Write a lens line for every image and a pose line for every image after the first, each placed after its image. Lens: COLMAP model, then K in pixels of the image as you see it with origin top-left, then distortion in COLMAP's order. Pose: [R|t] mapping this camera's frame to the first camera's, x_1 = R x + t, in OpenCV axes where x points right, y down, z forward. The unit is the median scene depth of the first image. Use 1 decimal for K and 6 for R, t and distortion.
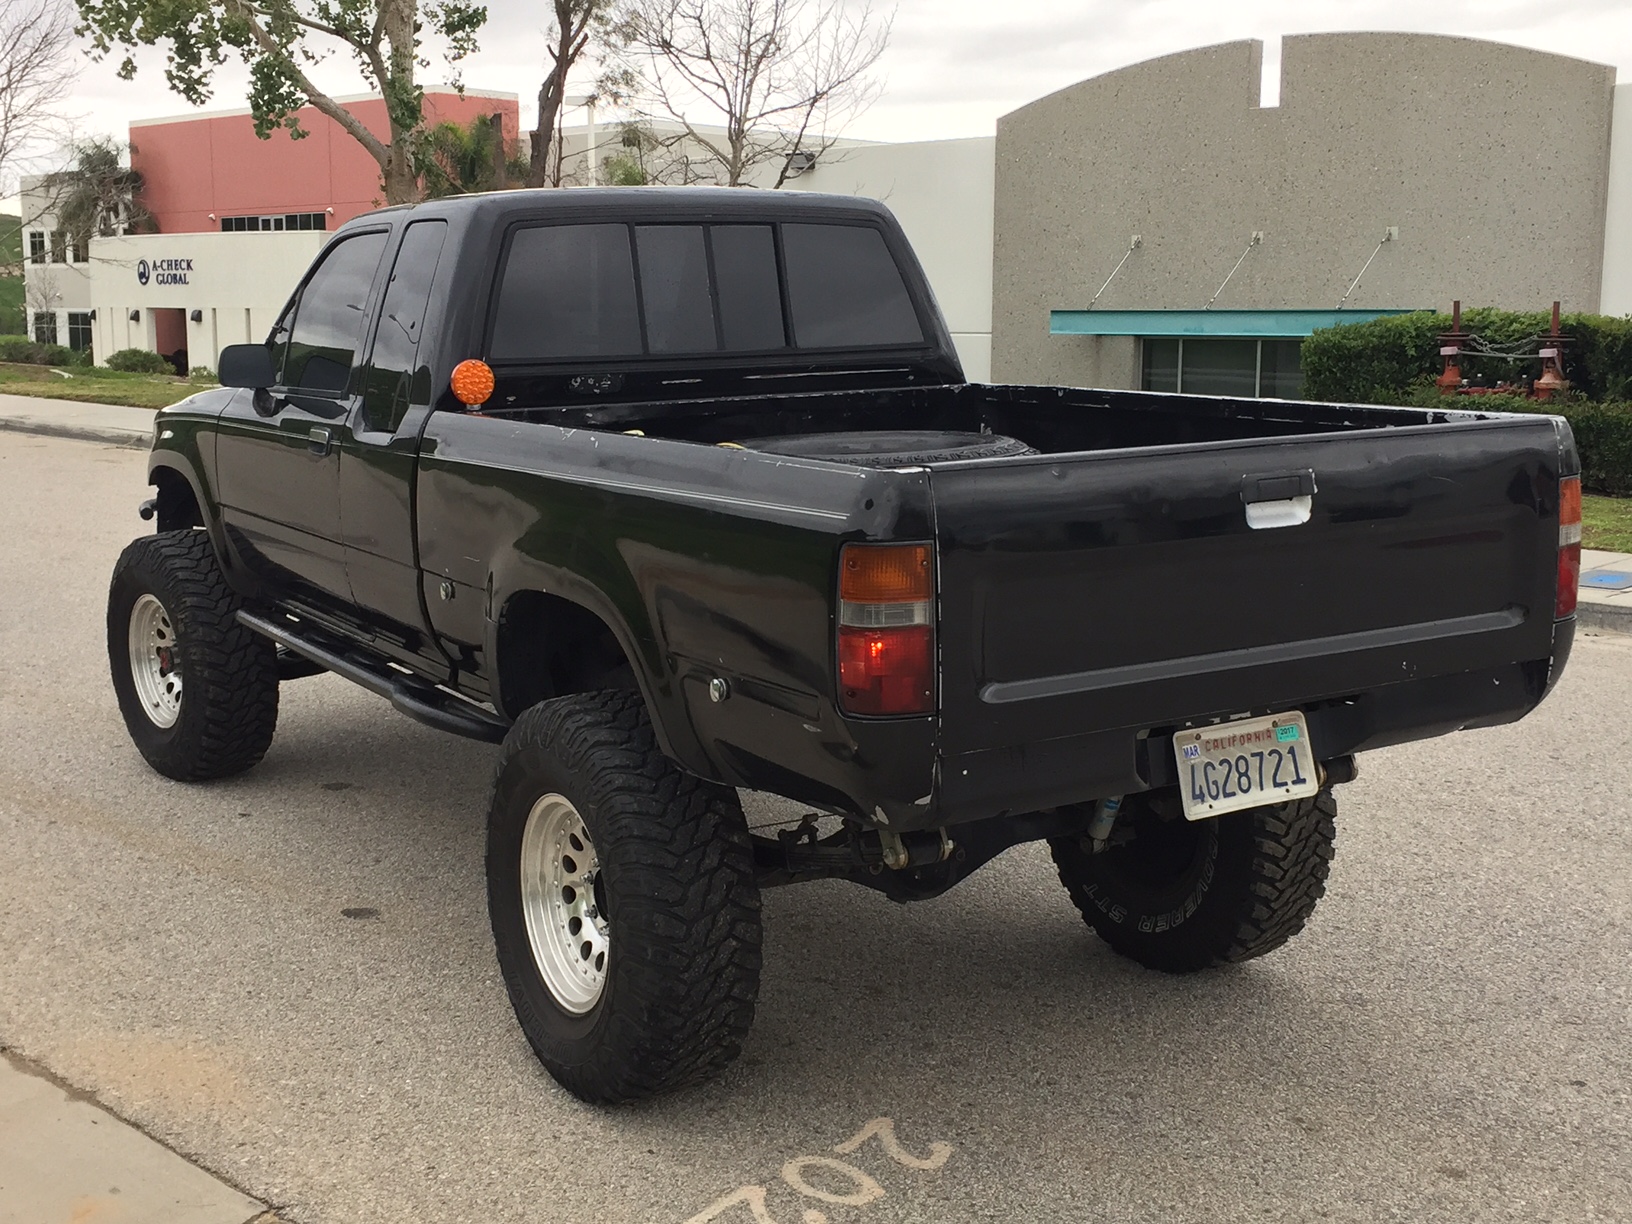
lens RADIAL K [[2020.0, 0, 812.1], [0, 2020.0, 612.4], [0, 0, 1]] dist [0.054121, 0.000000]
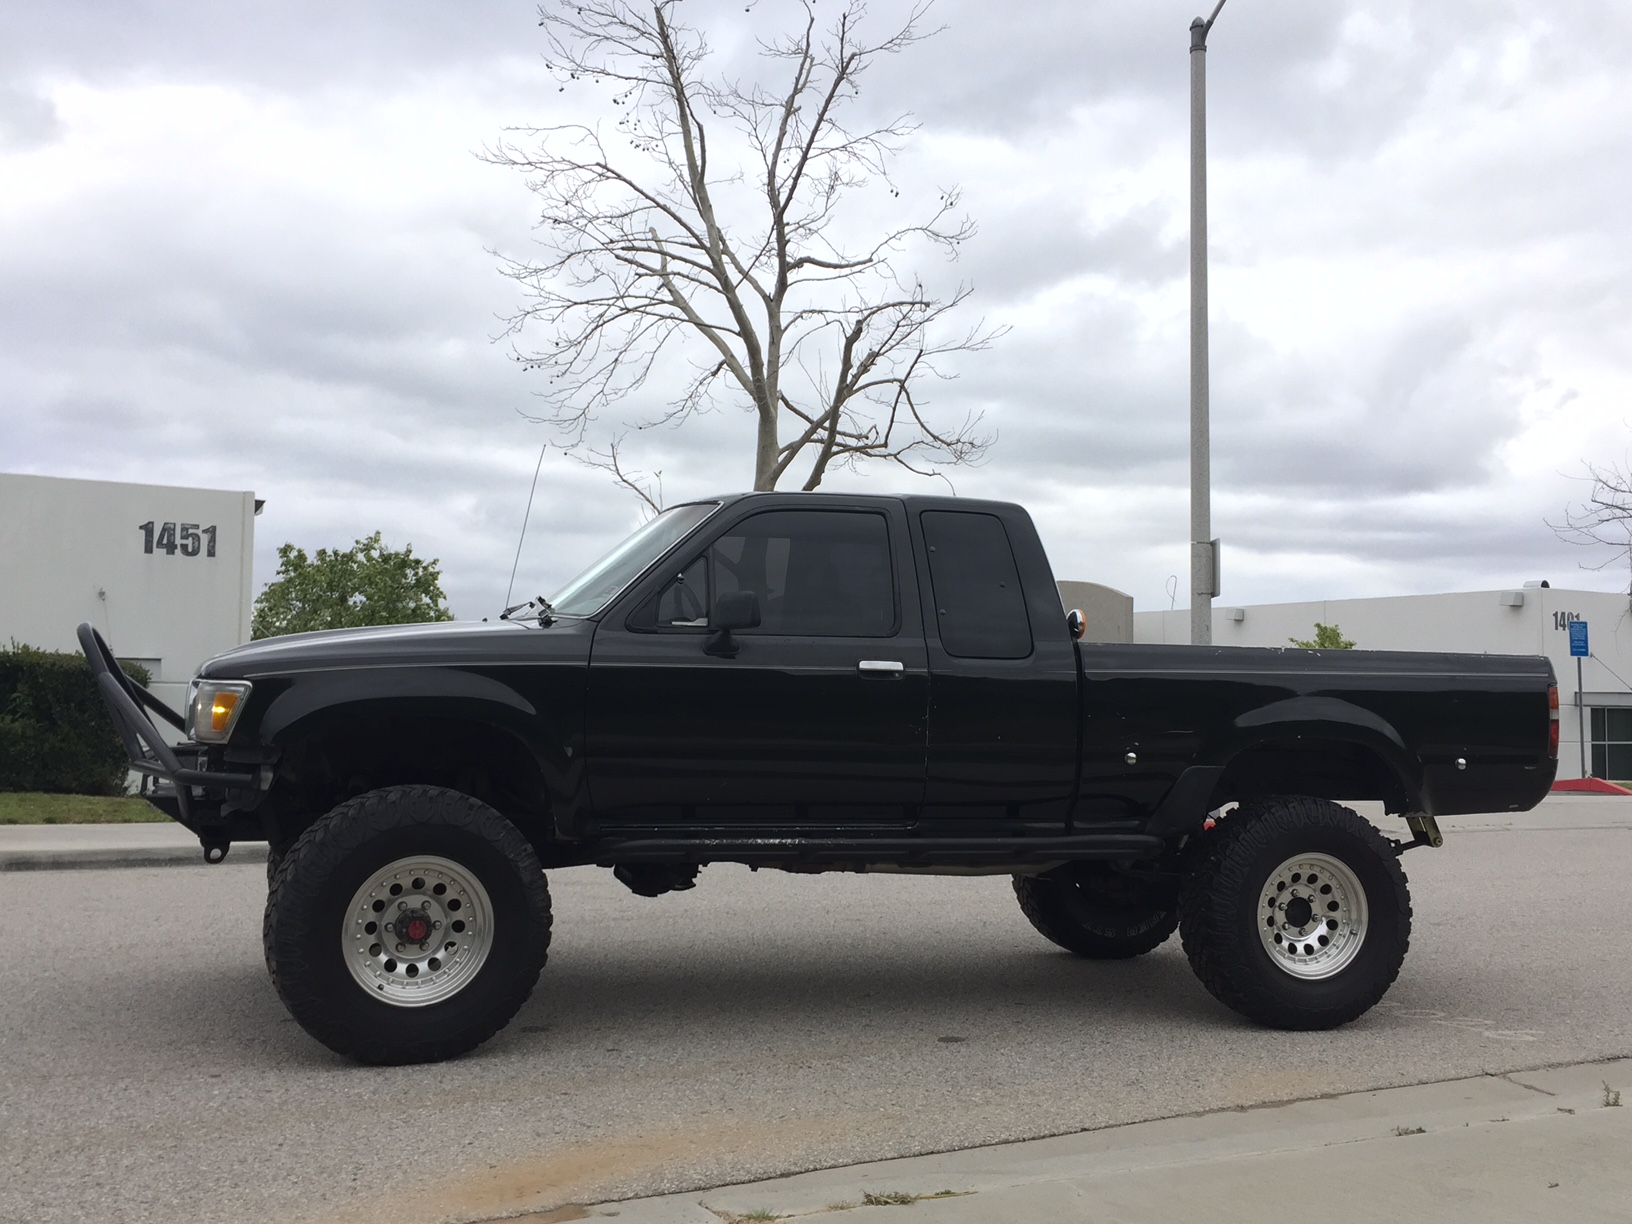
lens RADIAL K [[1625.3, 0, 818.8], [0, 1625.3, 615.1], [0, 0, 1]] dist [0.038952, 0.000000]
pose [[0.253286, 0.051977, 0.965994, -1.395980], [0.132405, 0.987296, -0.087840, -0.038878], [-0.958288, 0.150151, 0.243186, 0.894562]]
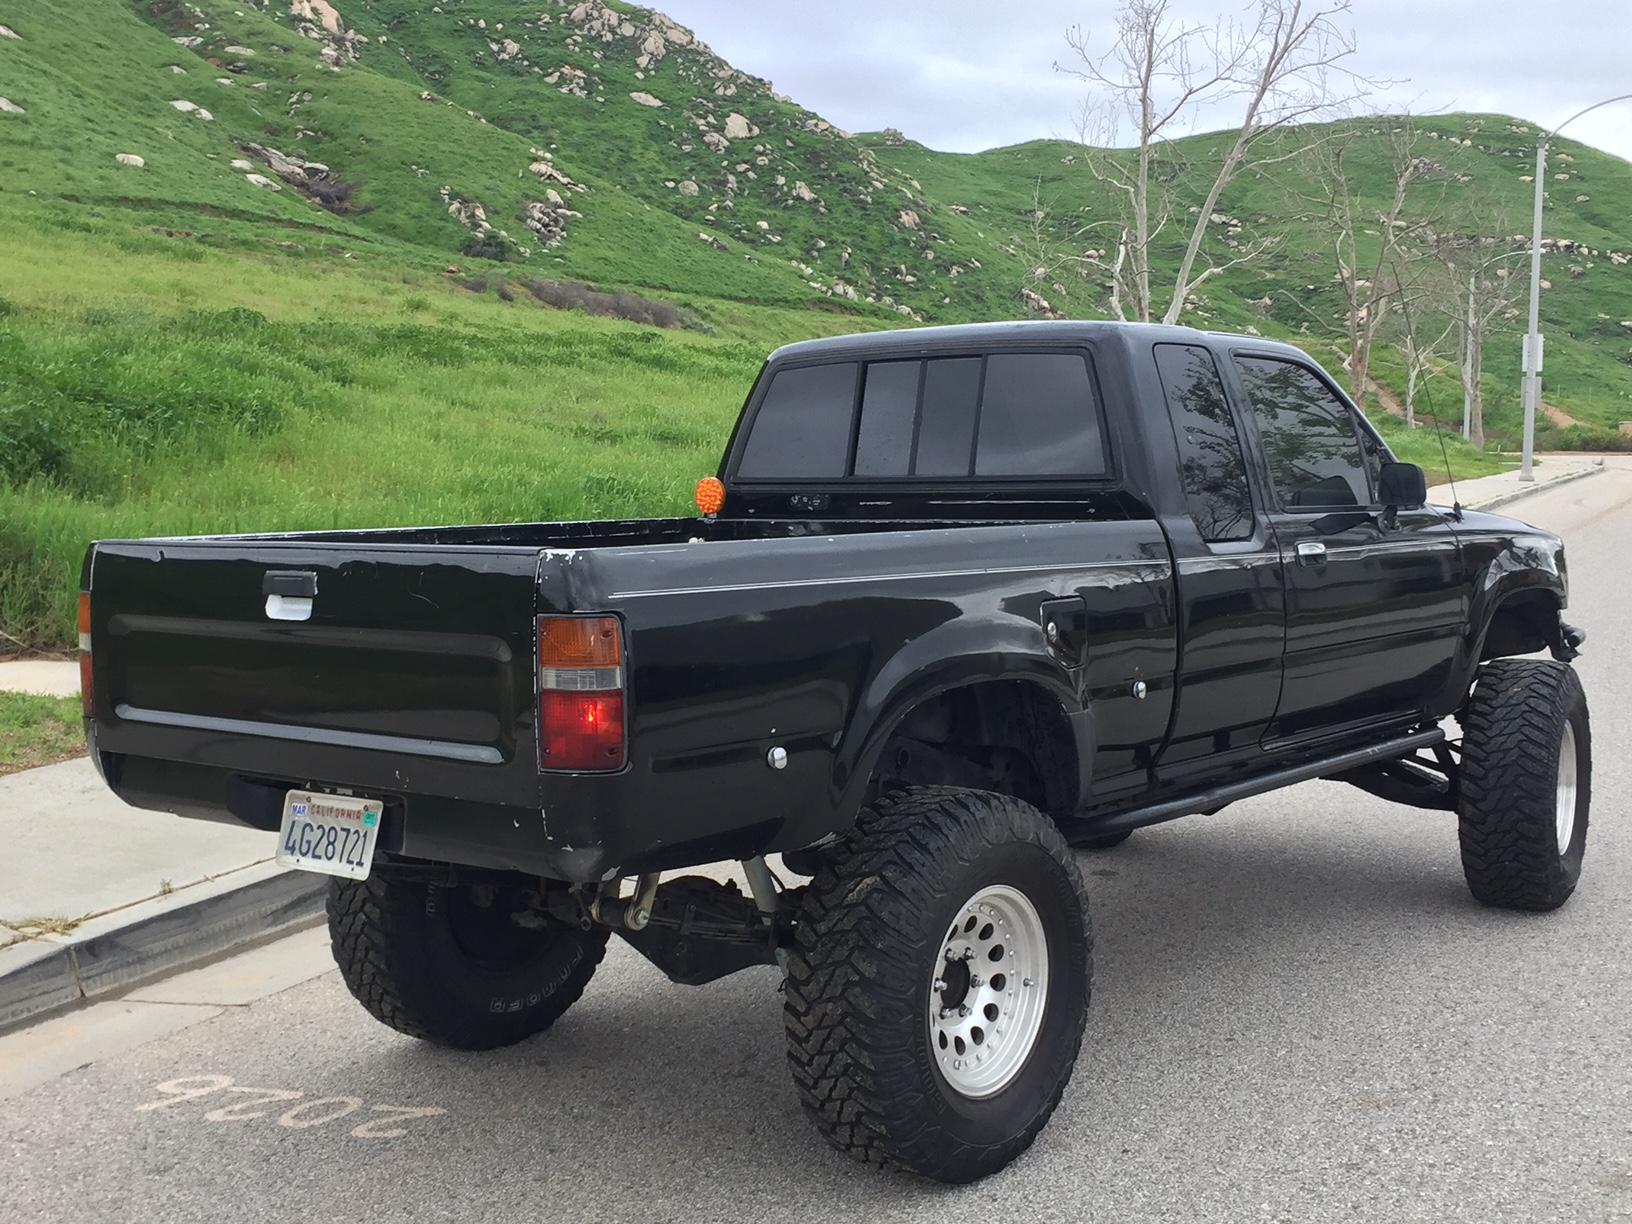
lens RADIAL K [[2020.0, 0, 819.8], [0, 2020.0, 611.4], [0, 0, 1]] dist [0.054121, 0.000000]
pose [[0.337661, 0.080034, -0.937859, 1.026269], [-0.147222, 0.988606, 0.031360, -0.092700], [0.929683, 0.127484, 0.345596, 0.647330]]
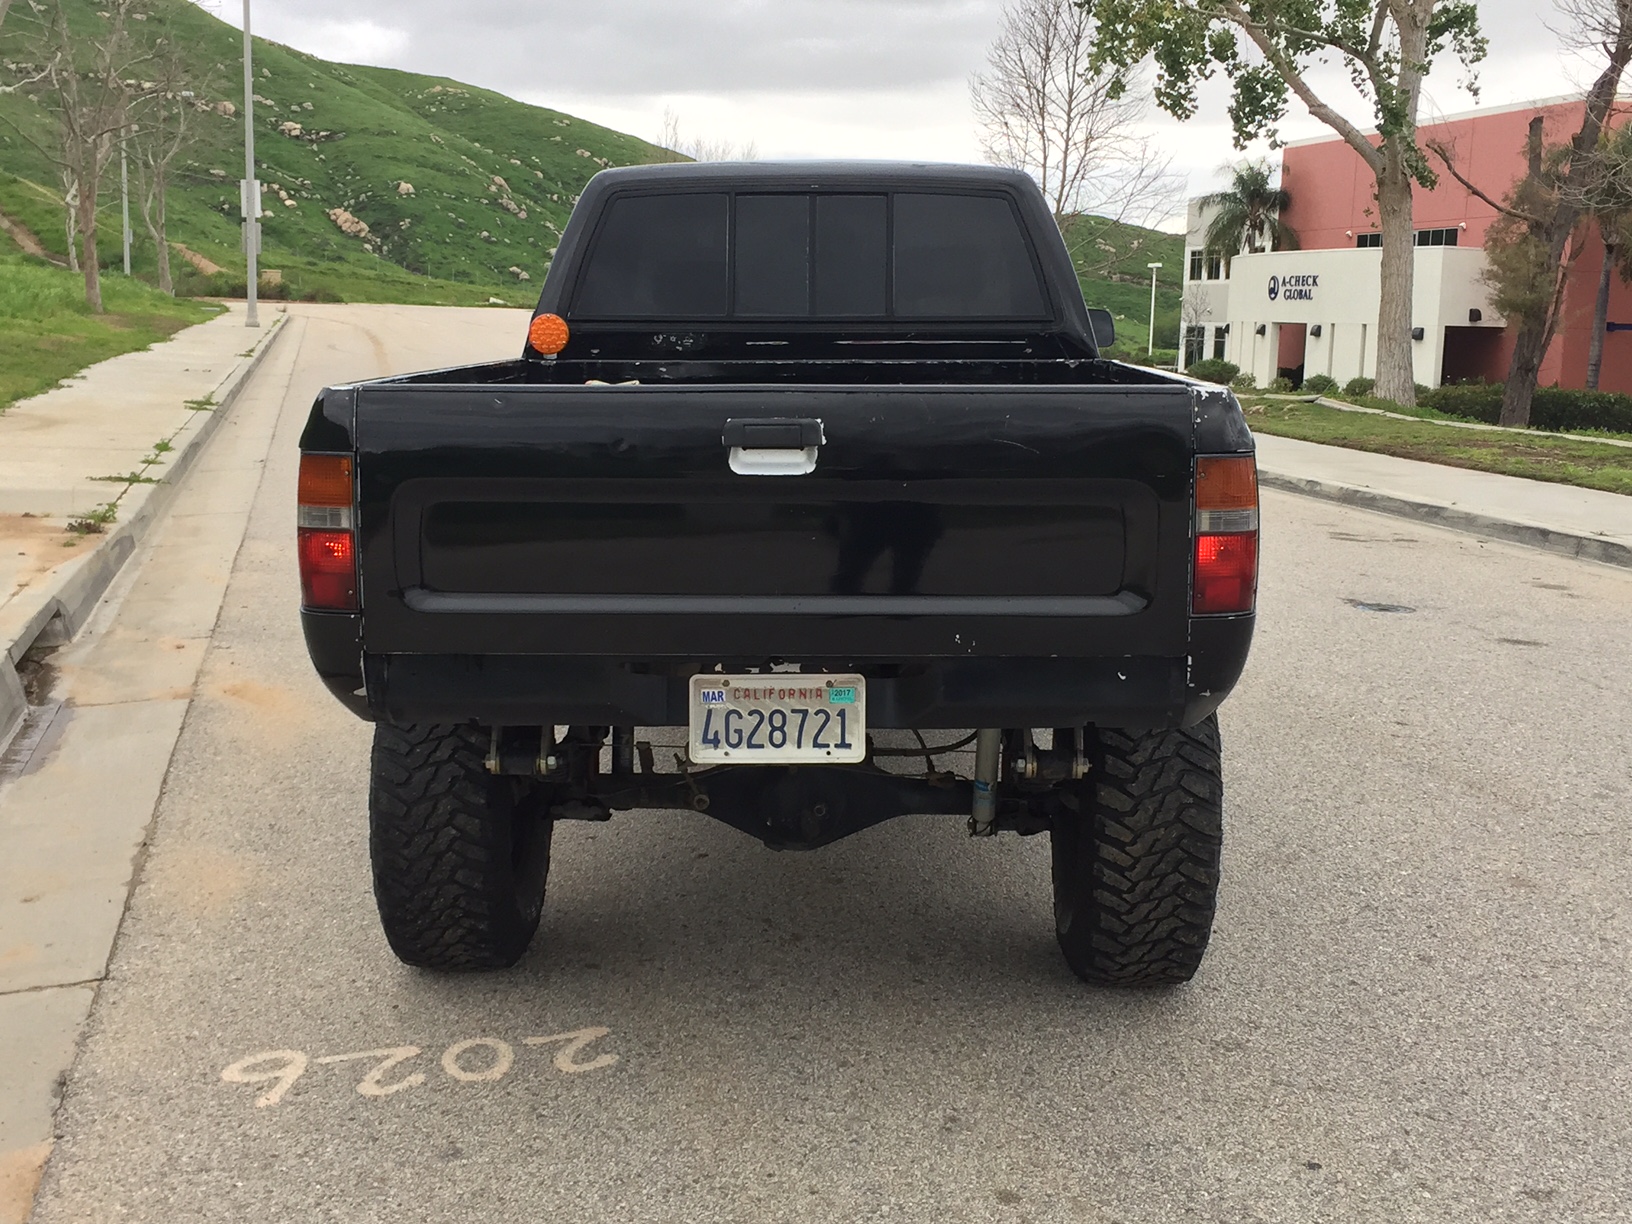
lens RADIAL K [[2020.0, 0, 813.2], [0, 2020.0, 616.8], [0, 0, 1]] dist [0.054121, 0.000000]
pose [[0.843954, 0.100404, -0.526934, 0.565075], [-0.104219, 0.994299, 0.022538, 0.001478], [0.526193, 0.035895, 0.849607, 0.131471]]
